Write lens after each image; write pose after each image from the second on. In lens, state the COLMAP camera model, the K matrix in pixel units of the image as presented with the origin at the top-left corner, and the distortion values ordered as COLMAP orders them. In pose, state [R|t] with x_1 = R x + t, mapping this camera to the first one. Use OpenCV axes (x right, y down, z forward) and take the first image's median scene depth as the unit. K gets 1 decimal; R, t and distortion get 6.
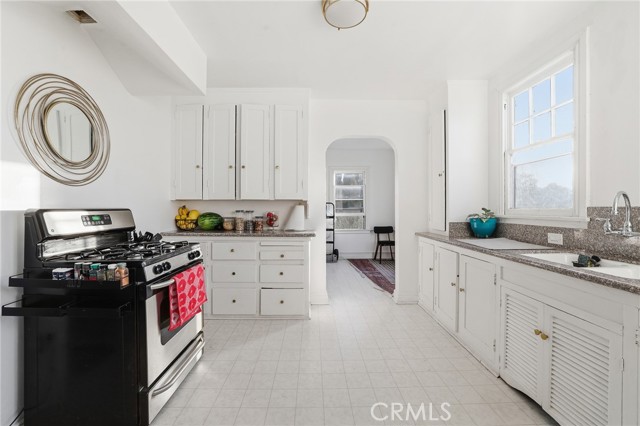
lens RADIAL K [[283.4, 0, 319.7], [0, 283.4, 211.5], [0, 0, 1]] dist [-0.012171, 0.004026]
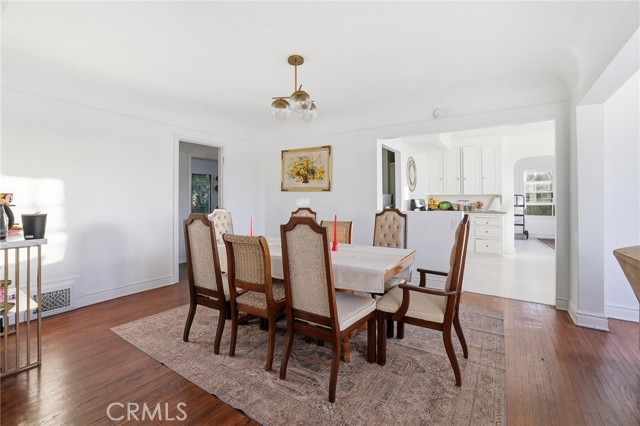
lens RADIAL K [[283.4, 0, 326.1], [0, 283.4, 198.5], [0, 0, 1]] dist [-0.012171, 0.004026]
pose [[0.829768, -0.001965, -0.558104, 0.032879], [-0.006836, 0.999883, -0.013682, 0.017737], [0.558066, 0.015168, 0.829658, -1.163462]]
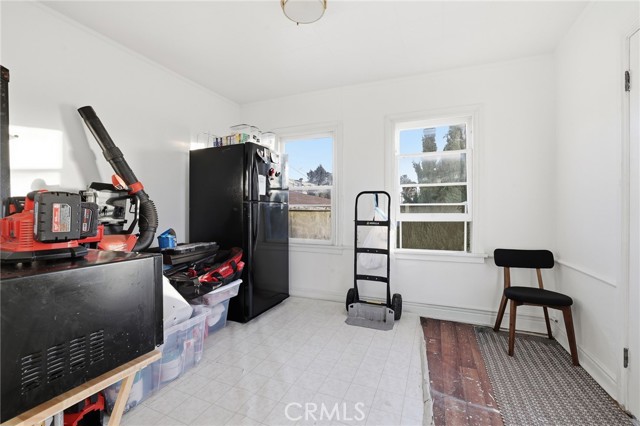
lens RADIAL K [[283.4, 0, 315.6], [0, 283.4, 212.1], [0, 0, 1]] dist [-0.012171, 0.004026]
pose [[0.906452, 0.008114, -0.422232, 0.254249], [-0.008566, 0.999963, 0.000828, 0.004235], [0.422223, 0.002866, 0.906487, 1.036359]]
